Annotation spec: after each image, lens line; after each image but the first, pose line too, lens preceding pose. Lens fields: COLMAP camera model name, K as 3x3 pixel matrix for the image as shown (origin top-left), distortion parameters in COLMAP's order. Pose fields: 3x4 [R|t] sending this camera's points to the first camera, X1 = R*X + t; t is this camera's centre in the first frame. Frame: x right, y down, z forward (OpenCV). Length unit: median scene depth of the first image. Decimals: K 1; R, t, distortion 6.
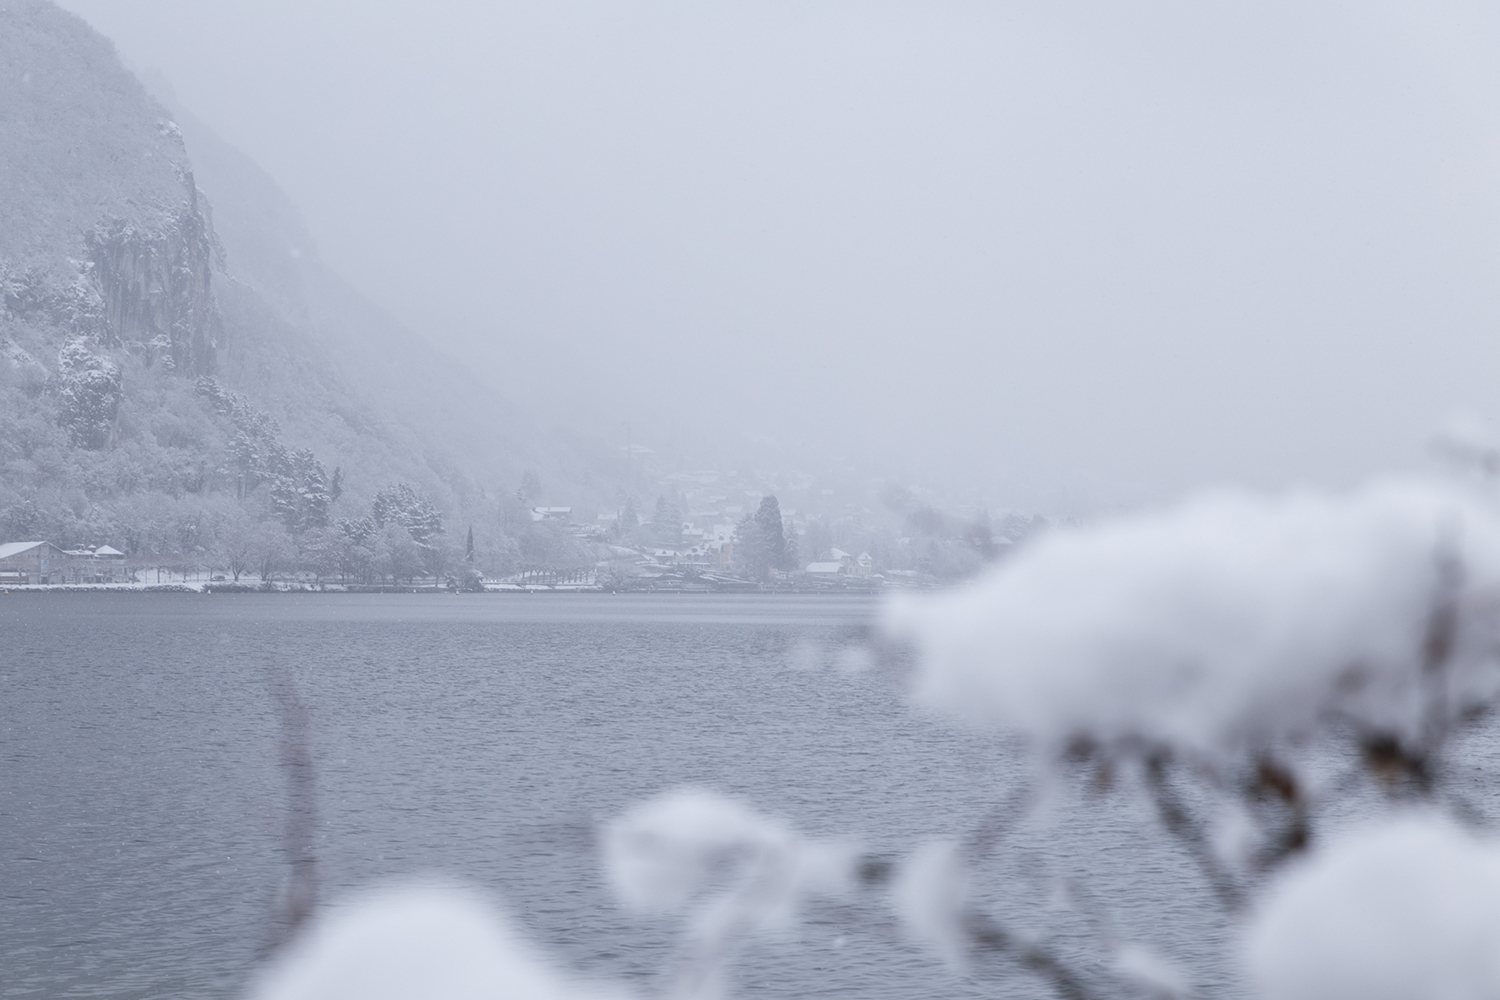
lens RADIAL K [[3424.4, 0, 748.3], [0, 3424.4, 498.3], [0, 0, 1]] dist [0.056983, 0.000000]
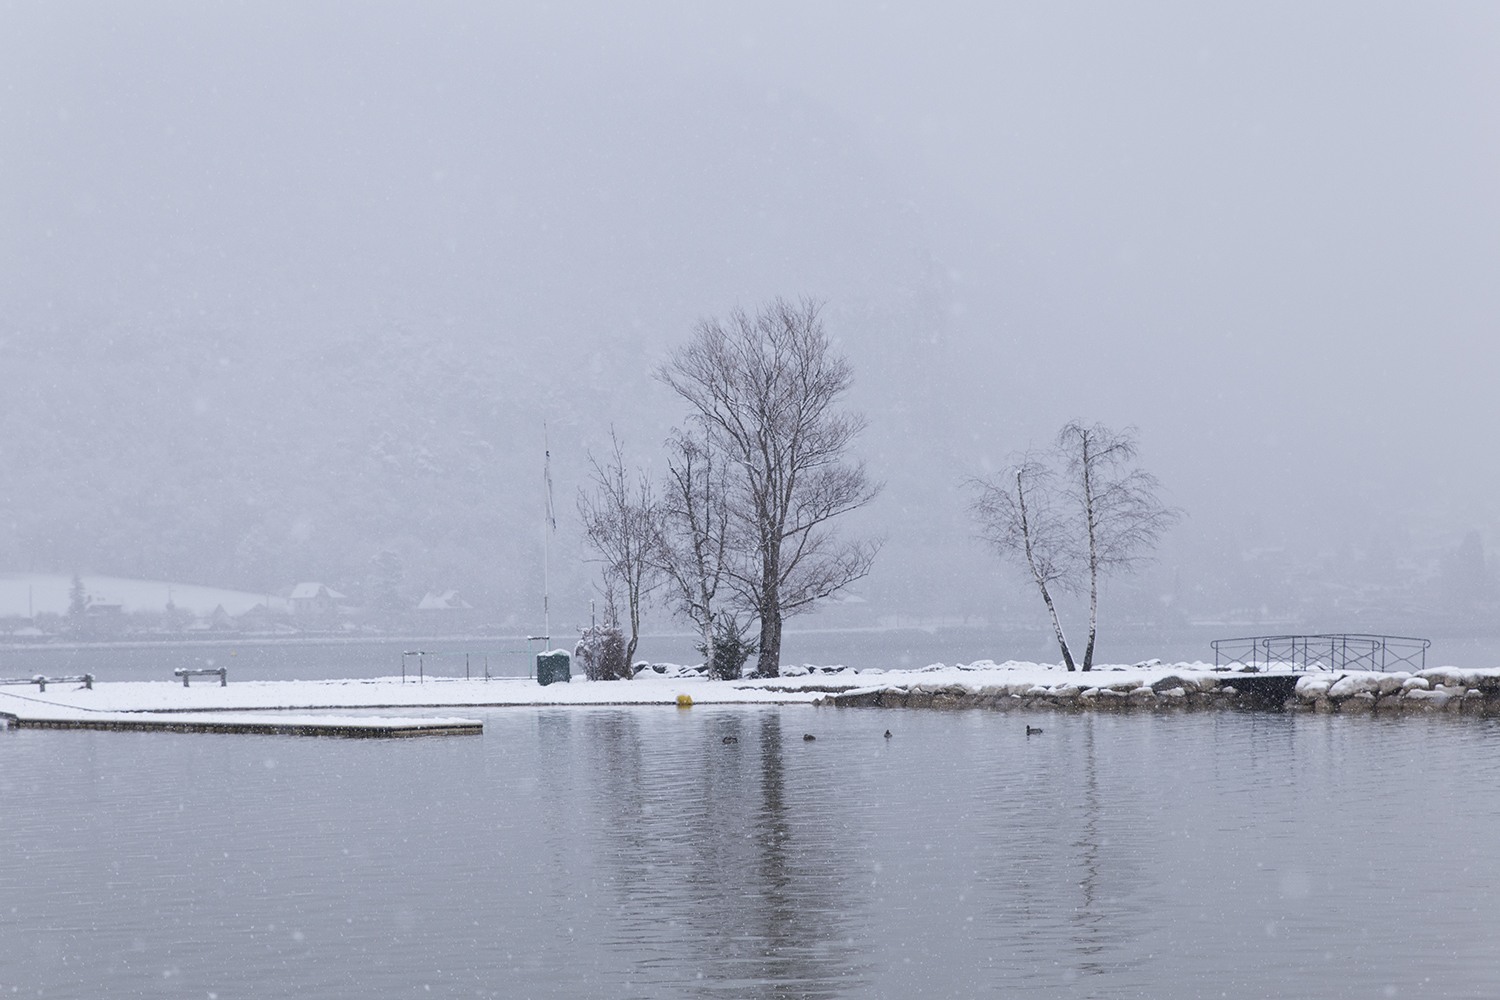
lens RADIAL K [[3424.4, 0, 750.8], [0, 3424.4, 502.2], [0, 0, 1]] dist [0.056983, 0.000000]
pose [[0.974998, -0.028942, -0.220321, 0.027815], [0.026912, 0.999563, -0.012211, -0.003443], [0.220578, 0.005976, 0.975351, -0.100590]]
